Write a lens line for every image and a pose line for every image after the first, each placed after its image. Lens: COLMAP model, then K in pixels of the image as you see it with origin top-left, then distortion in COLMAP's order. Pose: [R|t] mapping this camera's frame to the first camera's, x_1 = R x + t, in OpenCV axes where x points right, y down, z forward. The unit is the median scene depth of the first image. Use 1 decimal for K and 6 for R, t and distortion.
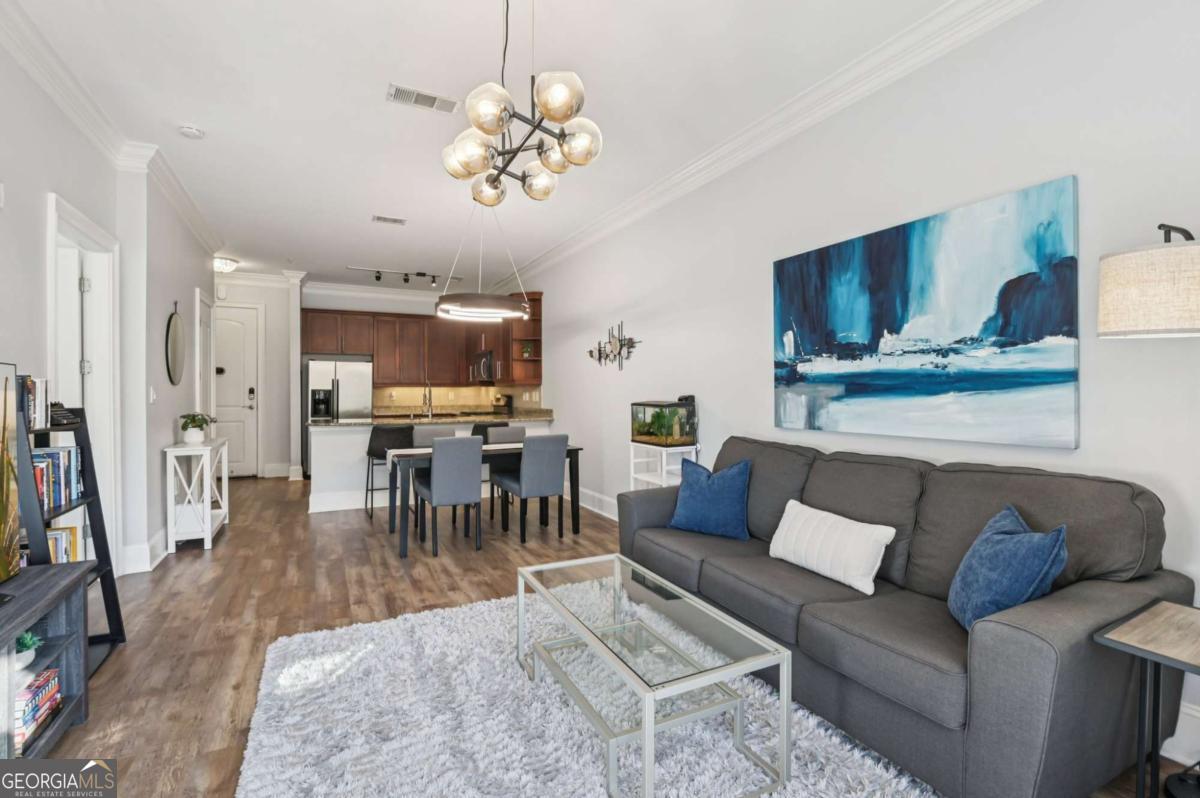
lens RADIAL K [[555.5, 0, 605.7], [0, 555.5, 394.8], [0, 0, 1]] dist [-0.007167, -0.006109]
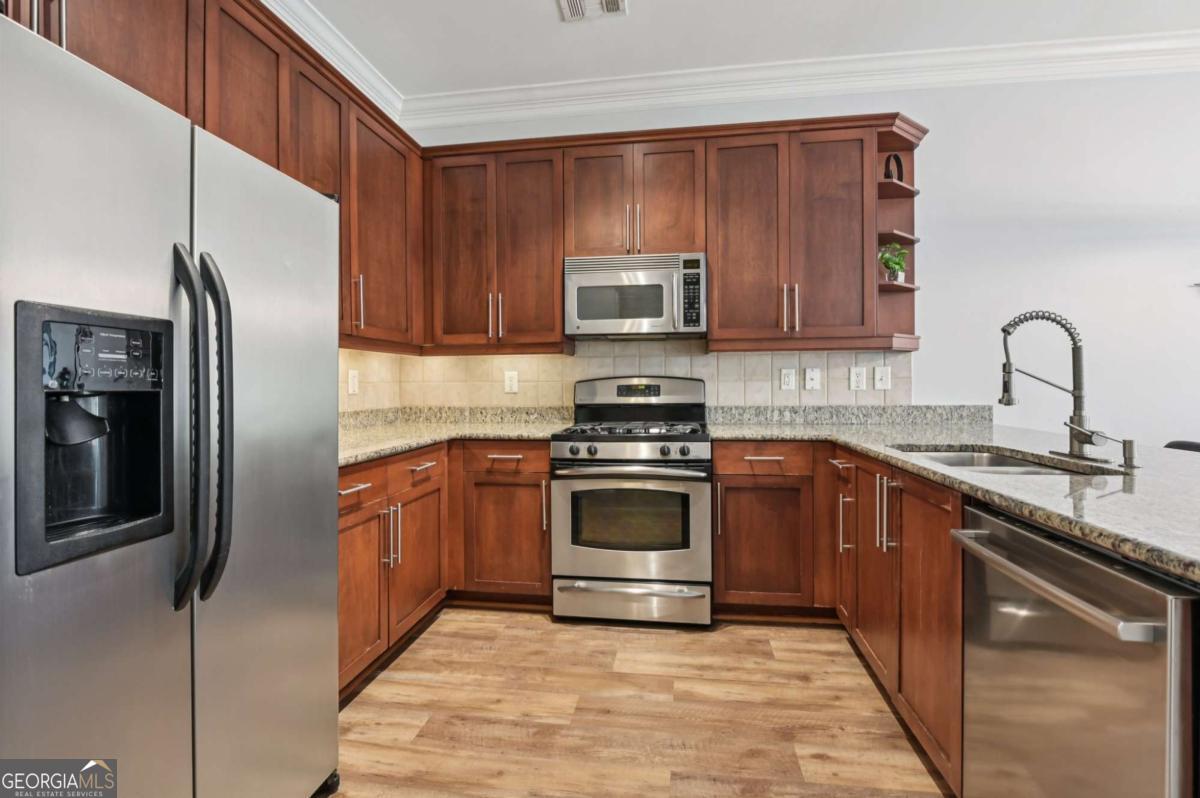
lens RADIAL K [[555.5, 0, 604.2], [0, 555.5, 389.8], [0, 0, 1]] dist [-0.007167, -0.006109]
pose [[0.585060, -0.008007, 0.810951, -1.015709], [0.007773, 0.999961, 0.004265, 0.014564], [-0.810953, 0.003808, 0.585099, 1.575748]]
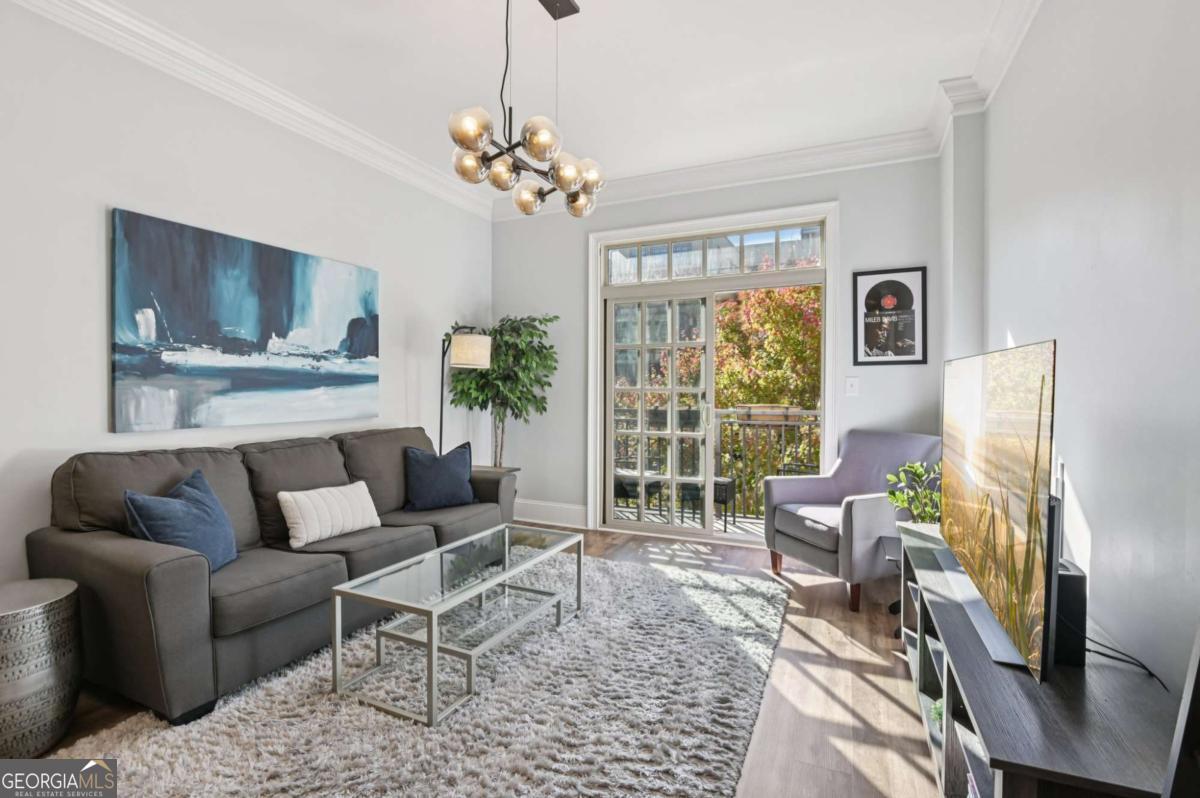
lens RADIAL K [[555.5, 0, 609.4], [0, 555.5, 397.2], [0, 0, 1]] dist [-0.007167, -0.006109]
pose [[-0.637730, -0.012431, 0.770160, -0.546766], [0.002050, 0.999839, 0.017836, -0.000962], [-0.770257, 0.012953, -0.637602, 0.780285]]
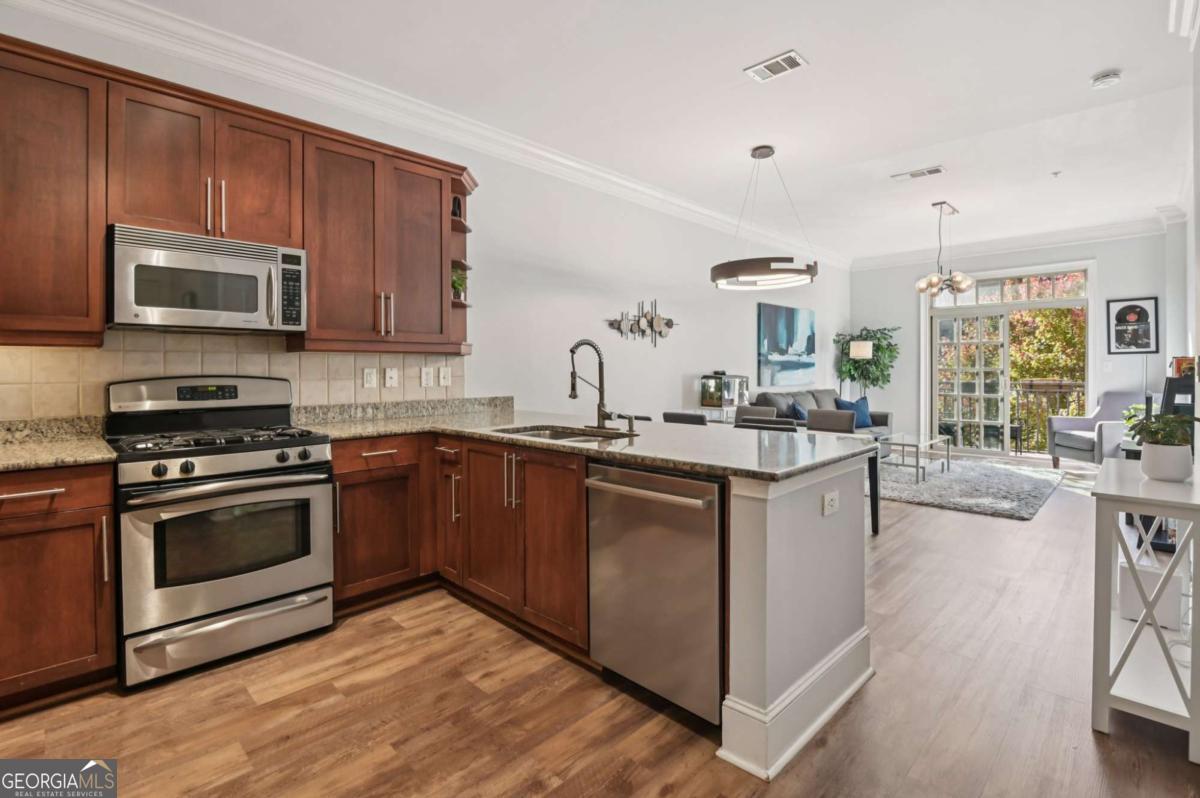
lens RADIAL K [[555.5, 0, 608.4], [0, 555.5, 372.7], [0, 0, 1]] dist [-0.007167, -0.006109]
pose [[-0.318763, -0.001317, 0.947833, -1.133171], [0.008353, 0.999956, 0.004198, -0.002576], [-0.947798, 0.009255, -0.318738, 1.740191]]
